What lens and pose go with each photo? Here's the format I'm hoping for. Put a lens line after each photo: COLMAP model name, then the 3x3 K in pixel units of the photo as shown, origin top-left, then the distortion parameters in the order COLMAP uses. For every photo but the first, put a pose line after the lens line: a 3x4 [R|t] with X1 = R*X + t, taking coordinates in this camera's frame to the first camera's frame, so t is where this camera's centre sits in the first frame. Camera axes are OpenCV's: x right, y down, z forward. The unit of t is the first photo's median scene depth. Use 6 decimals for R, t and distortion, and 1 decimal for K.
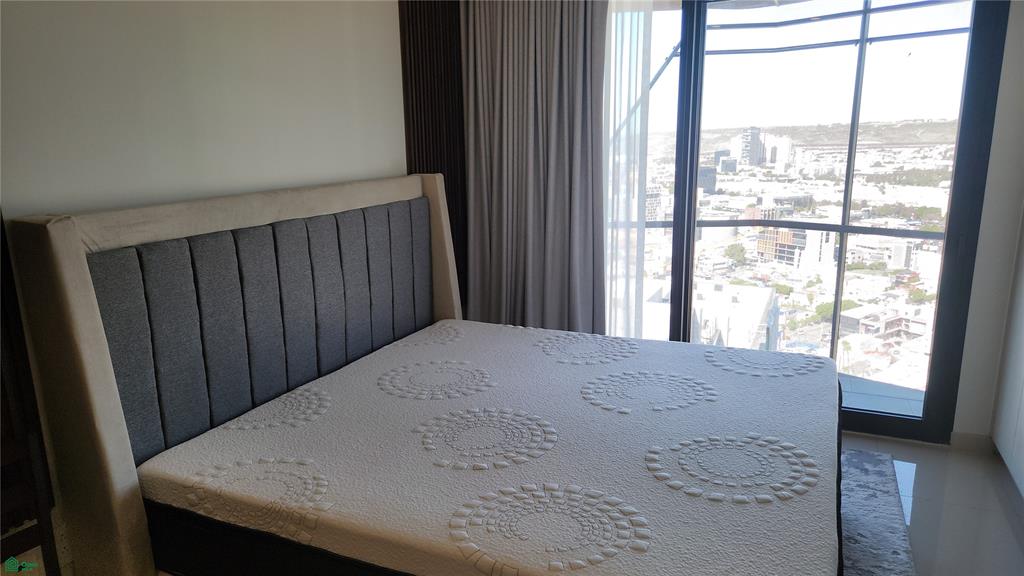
lens RADIAL K [[671.4, 0, 512.7], [0, 671.4, 290.0], [0, 0, 1]] dist [0.069828, -0.052359]
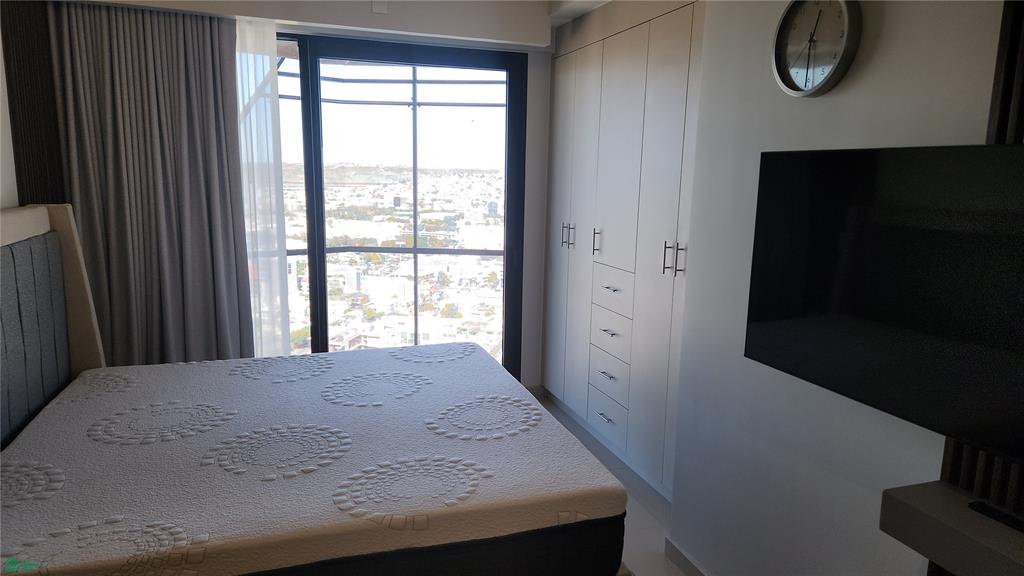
lens RADIAL K [[671.4, 0, 498.5], [0, 671.4, 298.8], [0, 0, 1]] dist [0.069828, -0.052359]
pose [[0.742522, -0.092426, 0.663414, -0.391864], [0.117582, 0.993040, 0.006747, 0.012130], [-0.659420, 0.072996, 0.748222, -0.032268]]
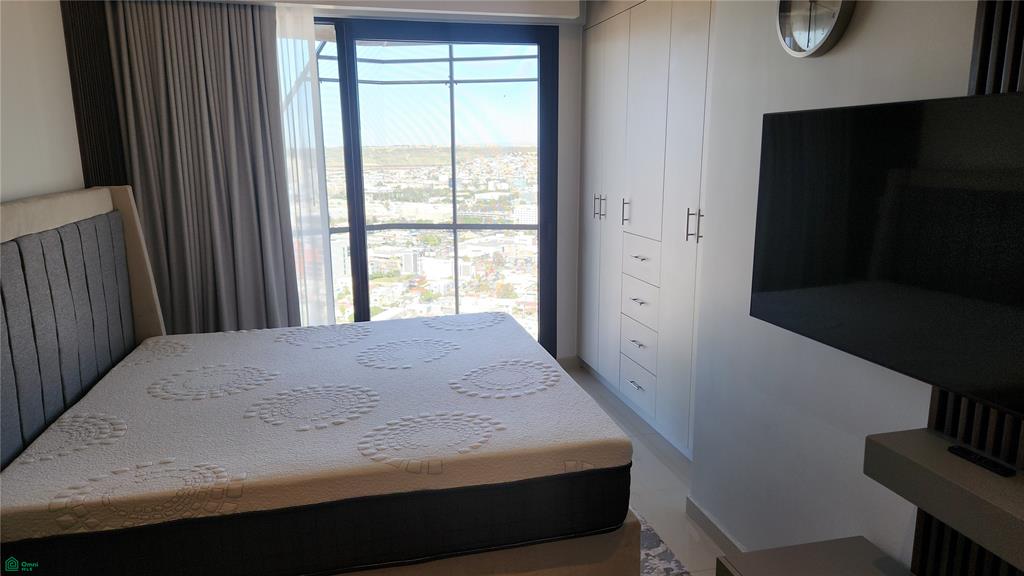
lens RADIAL K [[671.4, 0, 496.8], [0, 671.4, 302.4], [0, 0, 1]] dist [0.069828, -0.052359]
pose [[0.794850, -0.122992, 0.594211, -0.382680], [0.130058, 0.991017, 0.031153, 0.038542], [-0.592705, 0.052520, 0.803706, -0.102379]]
